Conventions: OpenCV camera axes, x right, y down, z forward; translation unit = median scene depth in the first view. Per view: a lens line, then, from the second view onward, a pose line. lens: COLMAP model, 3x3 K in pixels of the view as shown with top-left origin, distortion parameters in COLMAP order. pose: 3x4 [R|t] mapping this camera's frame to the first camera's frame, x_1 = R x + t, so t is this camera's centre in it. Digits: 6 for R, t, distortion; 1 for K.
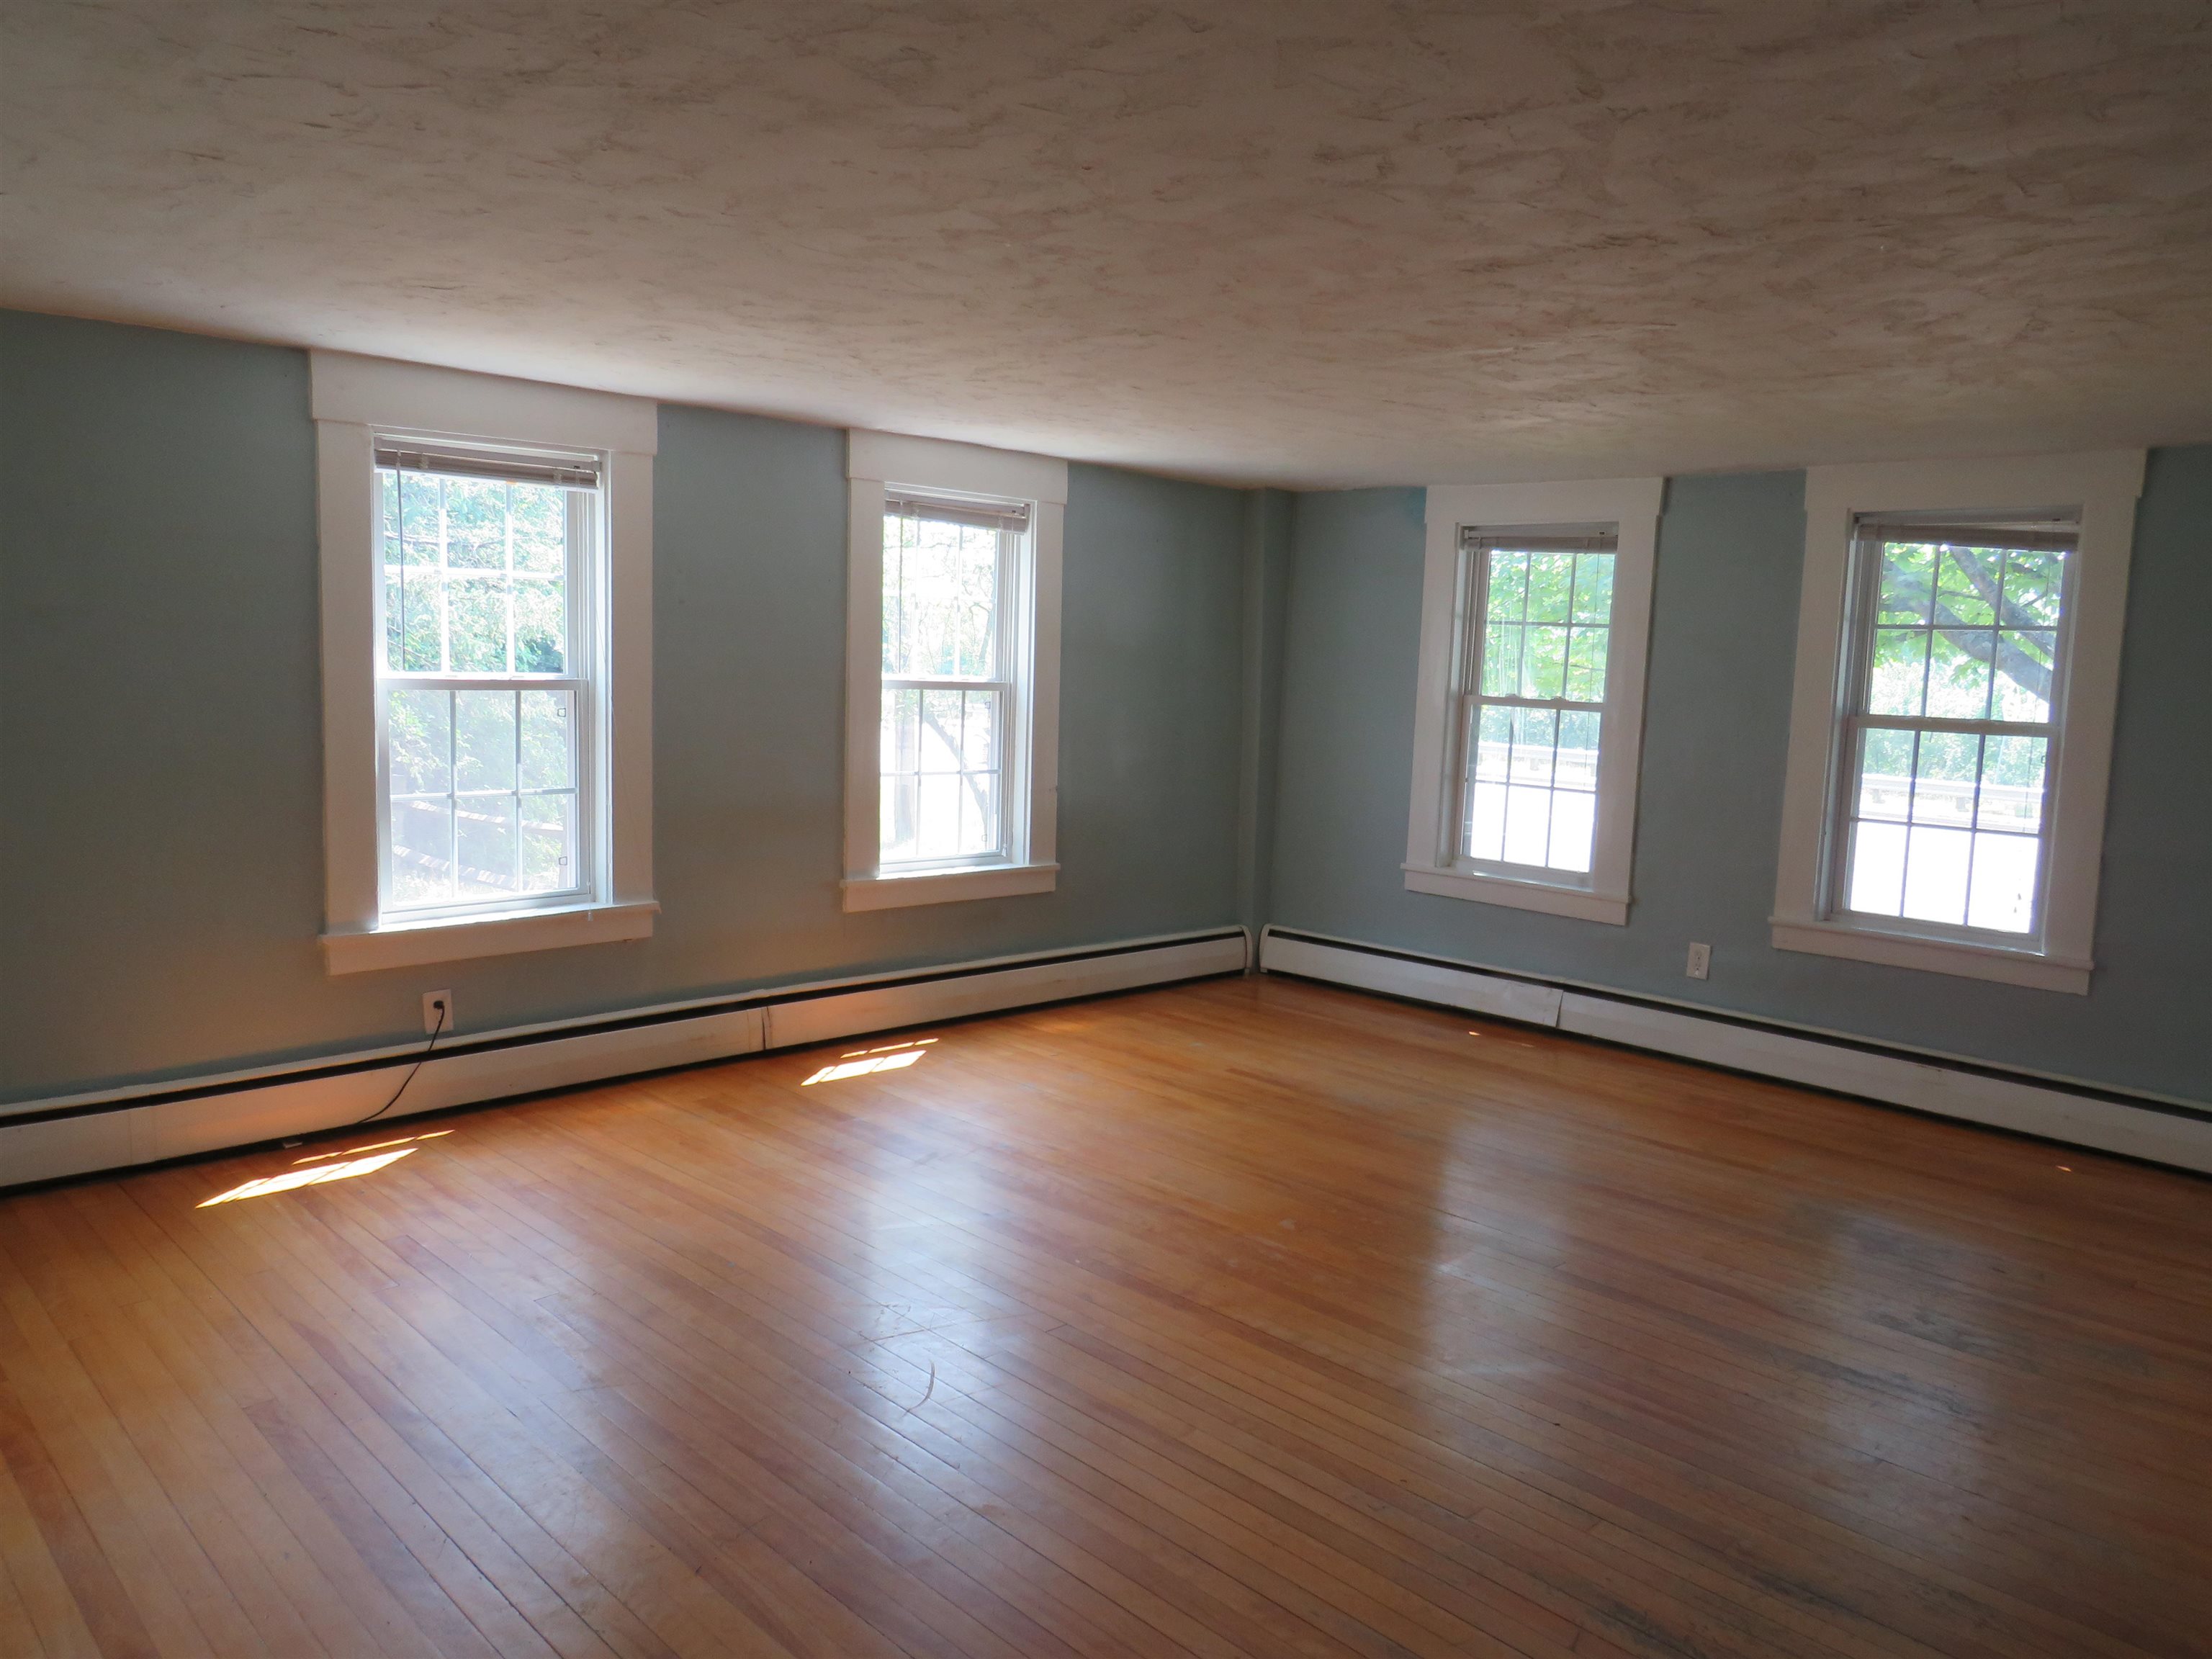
lens RADIAL K [[1569.1, 0, 1099.2], [0, 1569.1, 830.7], [0, 0, 1]] dist [-0.010562, -0.011727]
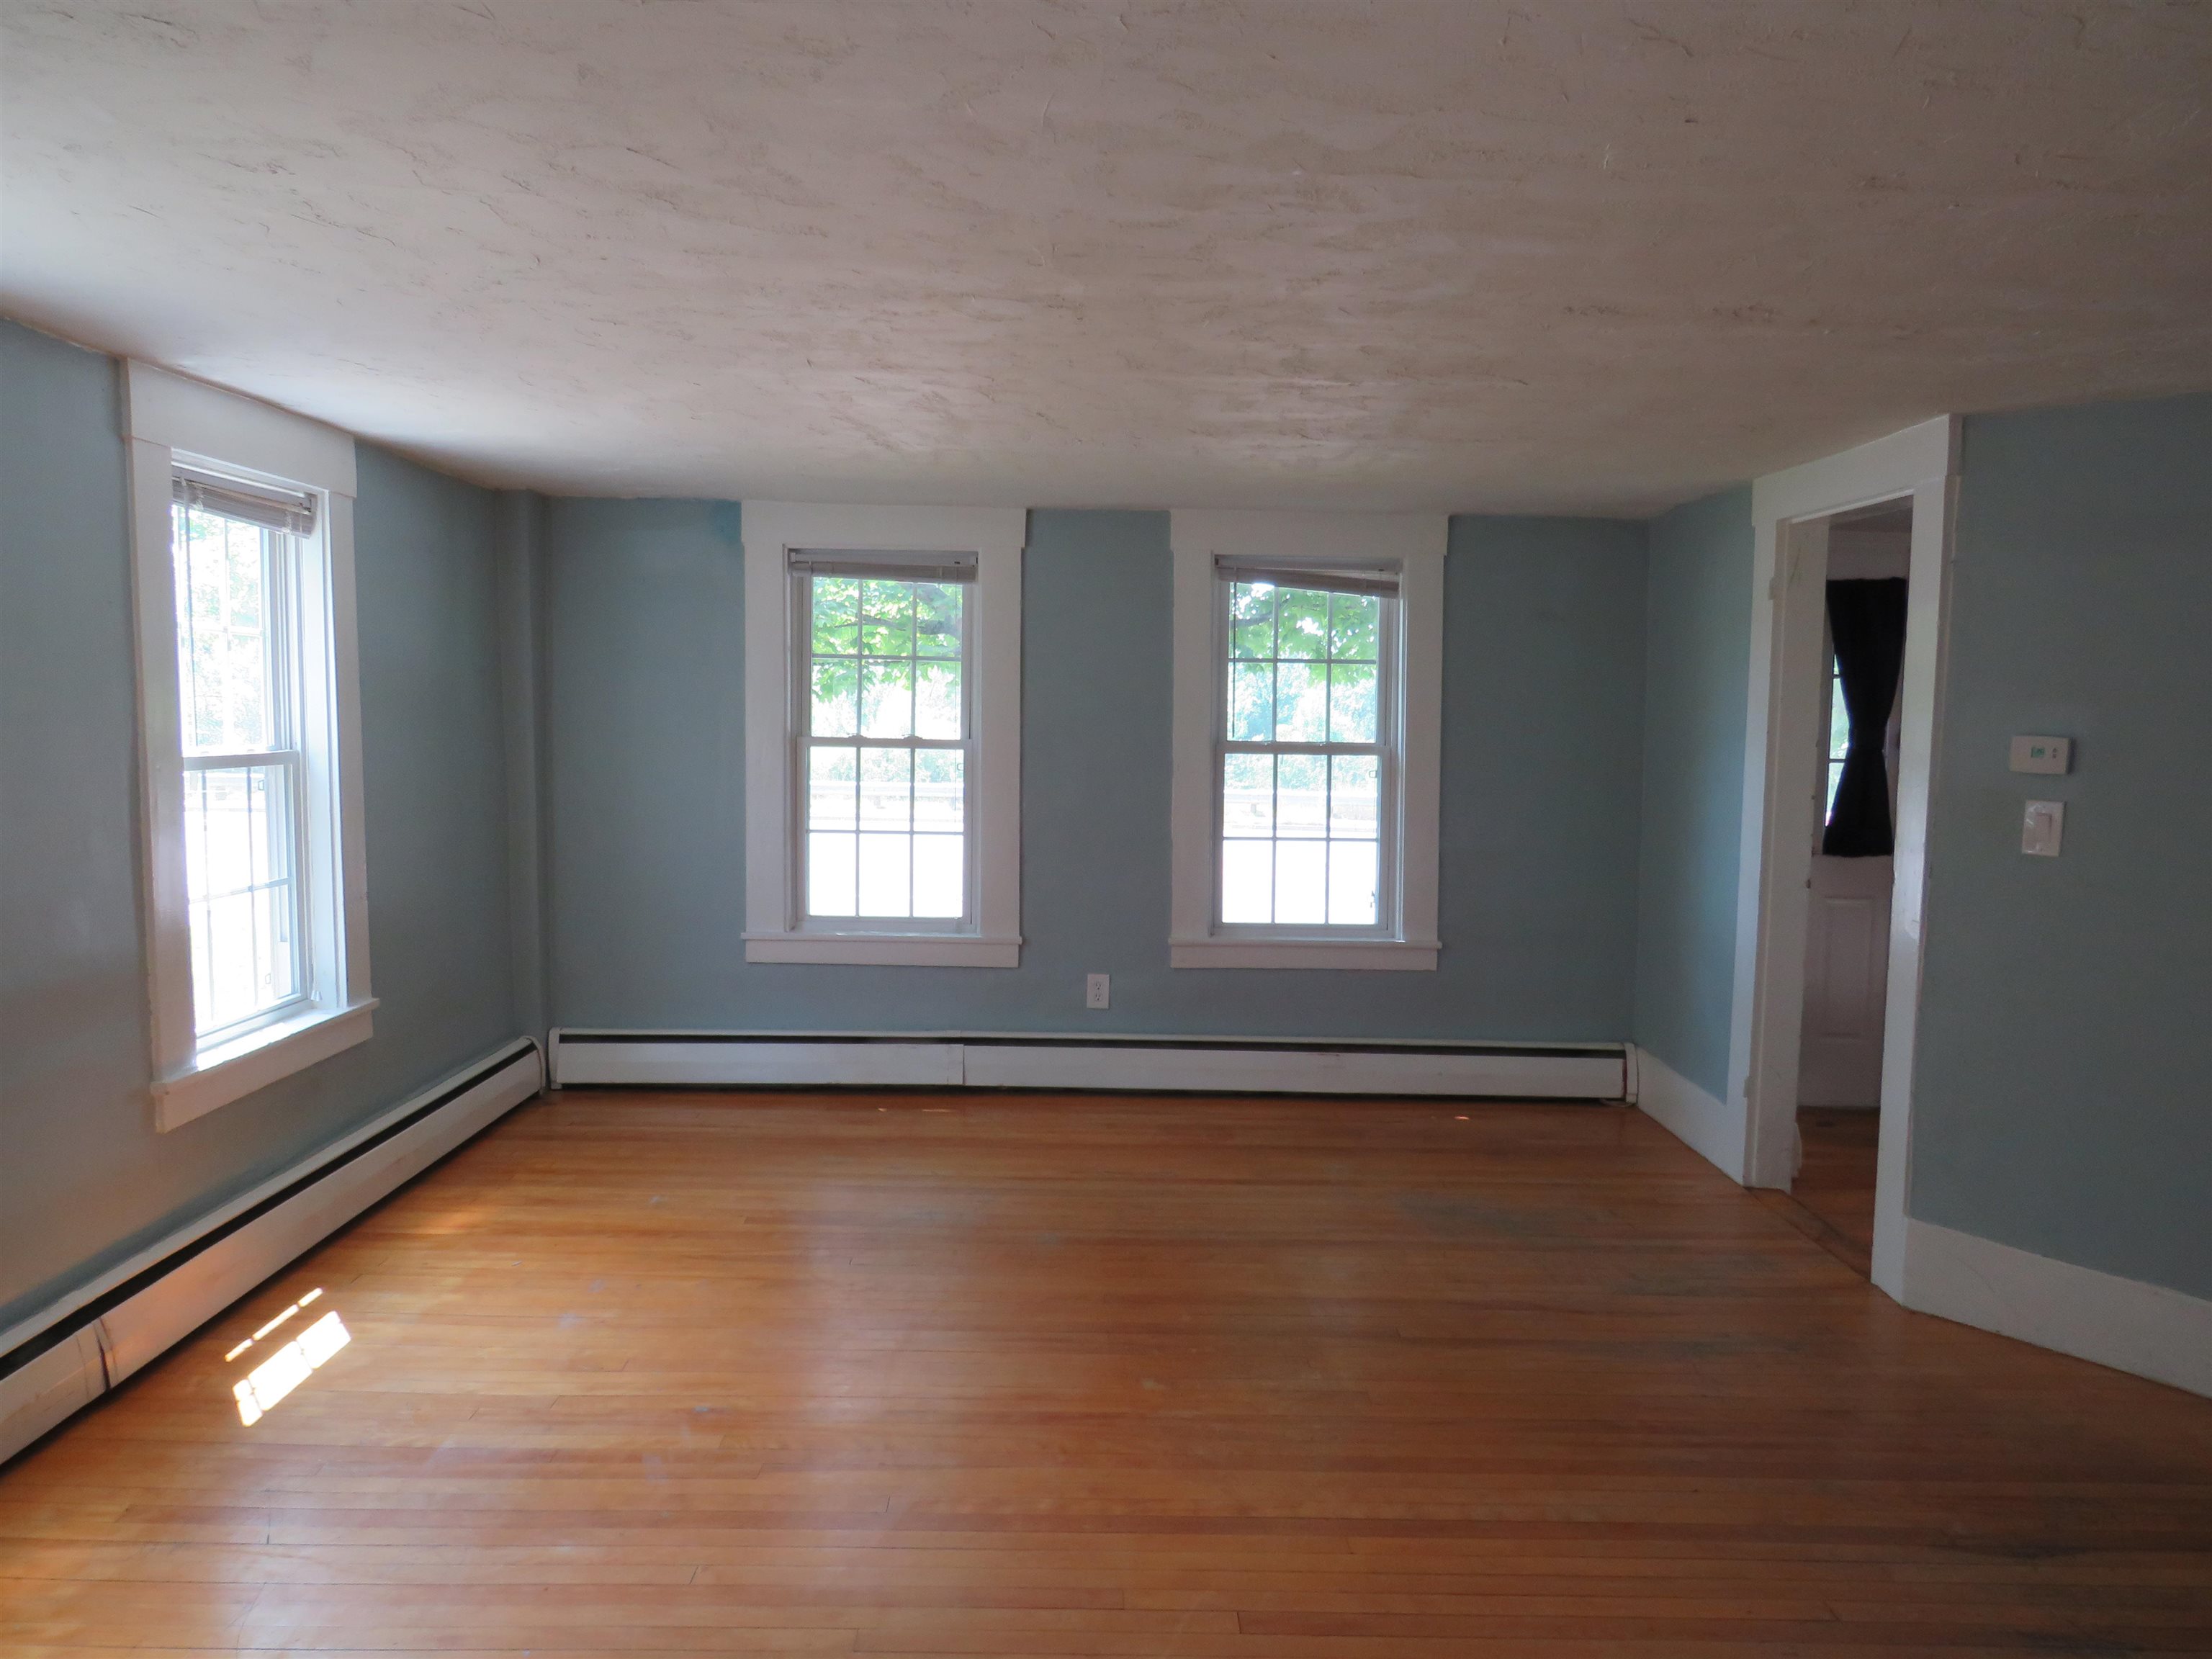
lens RADIAL K [[1569.1, 0, 1106.8], [0, 1569.1, 826.7], [0, 0, 1]] dist [-0.010562, -0.011727]
pose [[0.696972, -0.085313, 0.712005, -0.326721], [0.091874, 0.995339, 0.029328, -0.052201], [-0.711188, 0.044974, 0.701562, 0.284805]]
